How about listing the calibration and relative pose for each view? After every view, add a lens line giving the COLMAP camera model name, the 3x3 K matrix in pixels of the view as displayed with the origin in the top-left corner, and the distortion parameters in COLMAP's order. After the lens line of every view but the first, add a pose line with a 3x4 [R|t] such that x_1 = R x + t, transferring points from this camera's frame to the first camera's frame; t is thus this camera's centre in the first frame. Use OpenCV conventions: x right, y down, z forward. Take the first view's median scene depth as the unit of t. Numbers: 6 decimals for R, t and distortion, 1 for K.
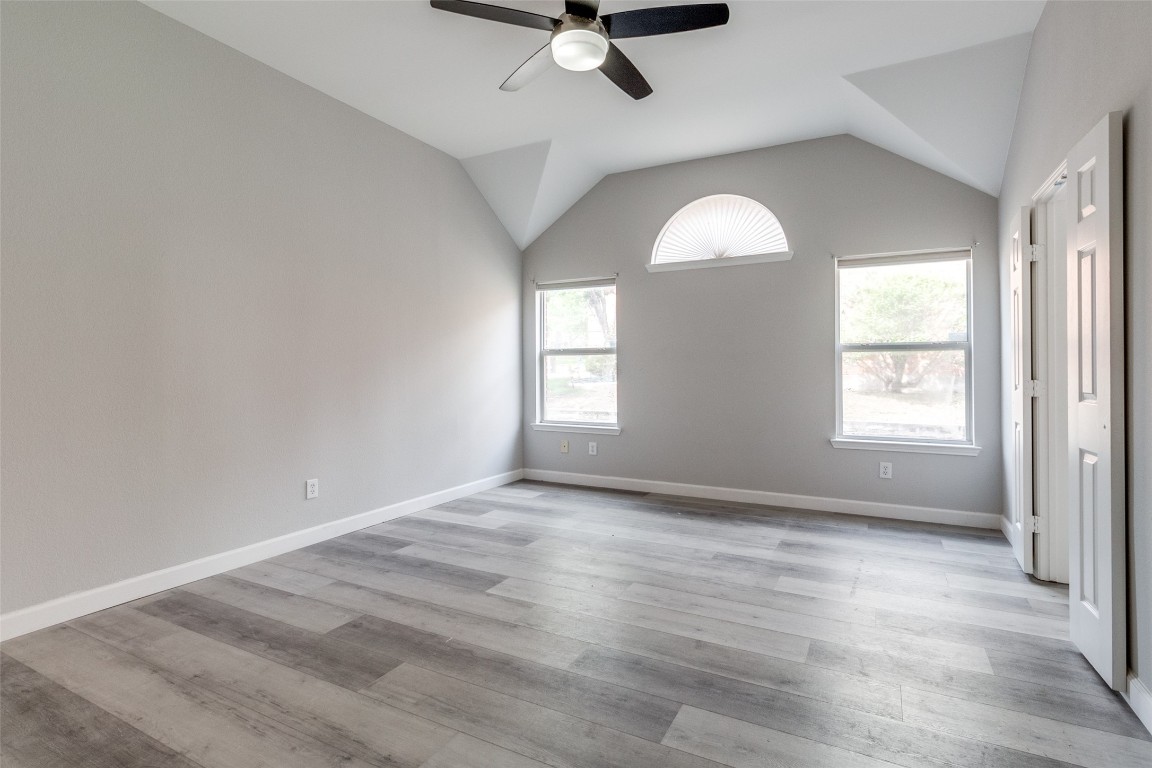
lens RADIAL K [[549.6, 0, 581.2], [0, 549.6, 372.1], [0, 0, 1]] dist [0.001664, -0.000052]
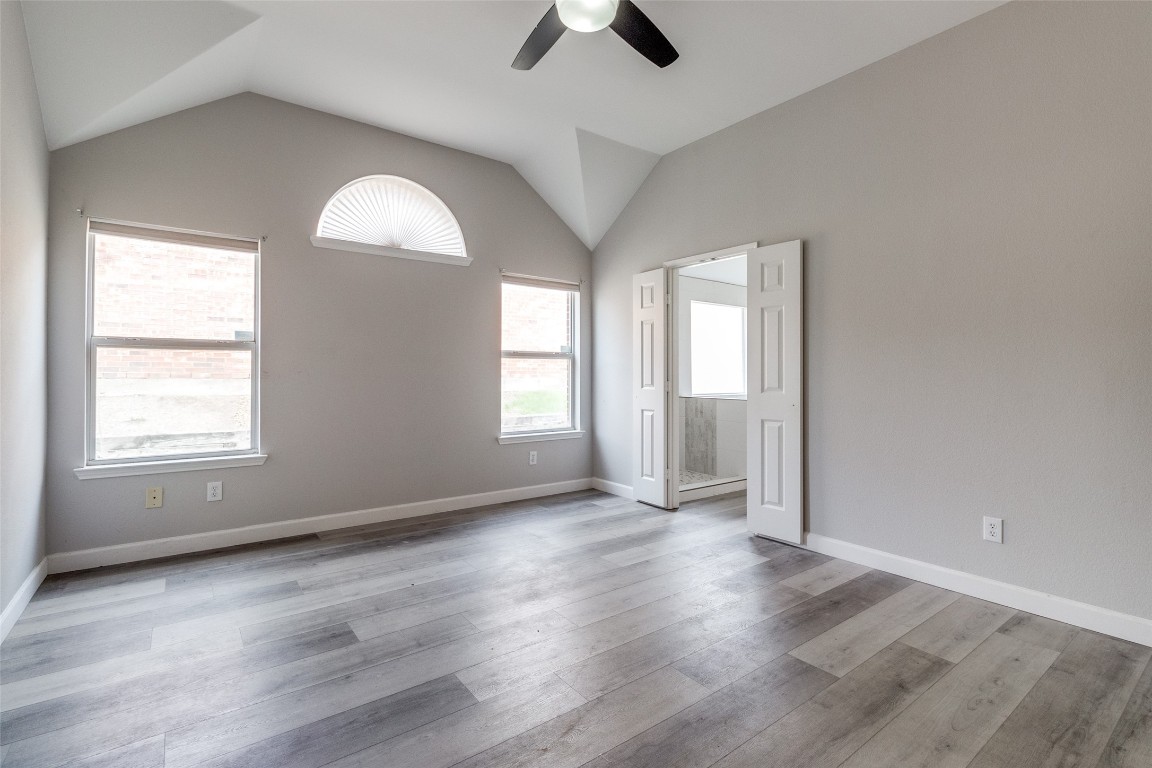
lens RADIAL K [[549.6, 0, 582.7], [0, 549.6, 372.2], [0, 0, 1]] dist [0.001664, -0.000052]
pose [[0.427457, 0.006651, 0.904011, -0.462689], [-0.000933, 0.999976, -0.006916, 0.000038], [-0.904035, 0.002113, 0.427453, 0.376487]]
